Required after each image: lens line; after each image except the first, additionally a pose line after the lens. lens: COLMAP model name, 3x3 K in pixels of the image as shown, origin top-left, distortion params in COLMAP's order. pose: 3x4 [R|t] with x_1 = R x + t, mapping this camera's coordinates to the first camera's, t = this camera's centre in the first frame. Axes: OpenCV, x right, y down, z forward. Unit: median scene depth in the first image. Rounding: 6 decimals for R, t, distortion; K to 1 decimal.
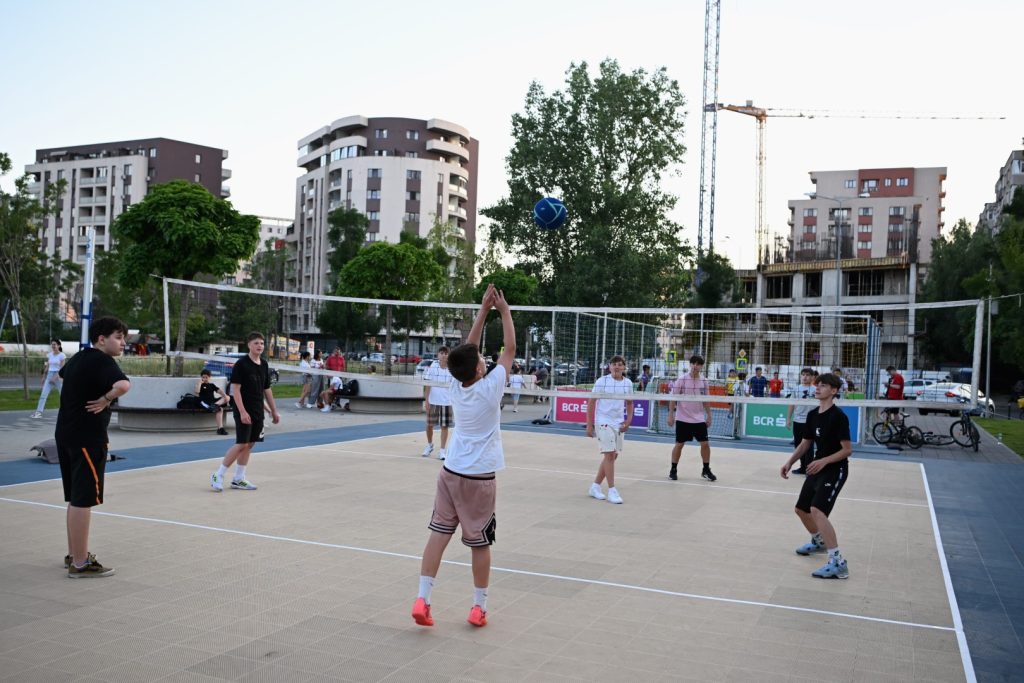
lens RADIAL K [[871.3, 0, 512.0], [0, 871.3, 341.5], [0, 0, 1]] dist [0.005959, 0.009253]
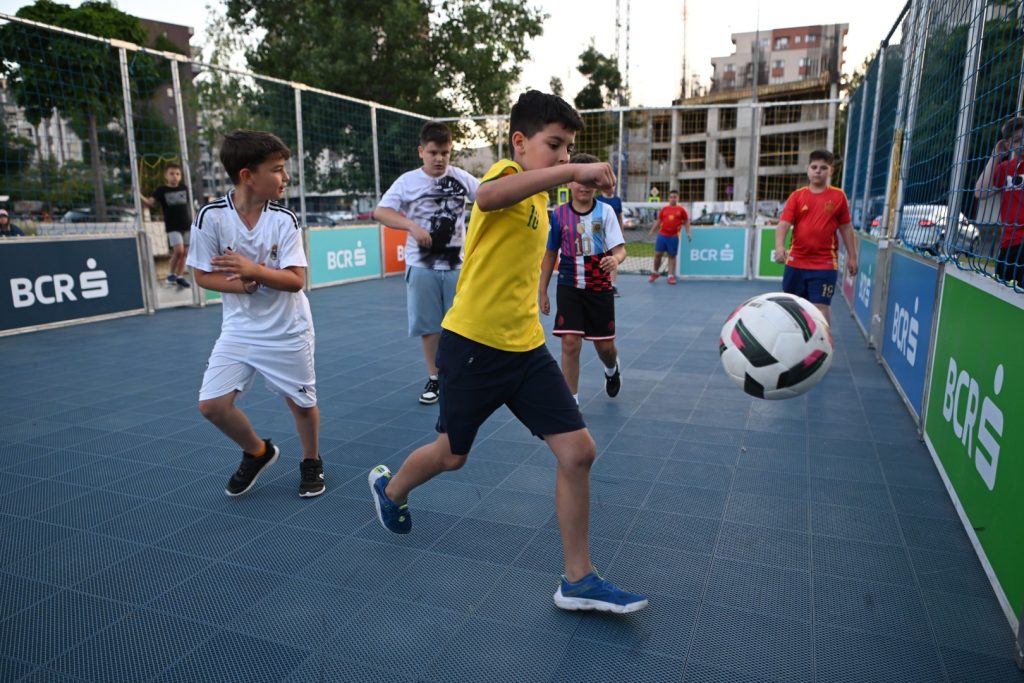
lens RADIAL K [[692.3, 0, 512.0], [0, 692.3, 341.5], [0, 0, 1]] dist [0.008288, 0.000417]
pose [[0.998368, -0.052272, 0.022991, 0.068946], [0.046532, 0.978052, 0.203101, 0.010643], [-0.033103, -0.201700, 0.978888, 0.186948]]
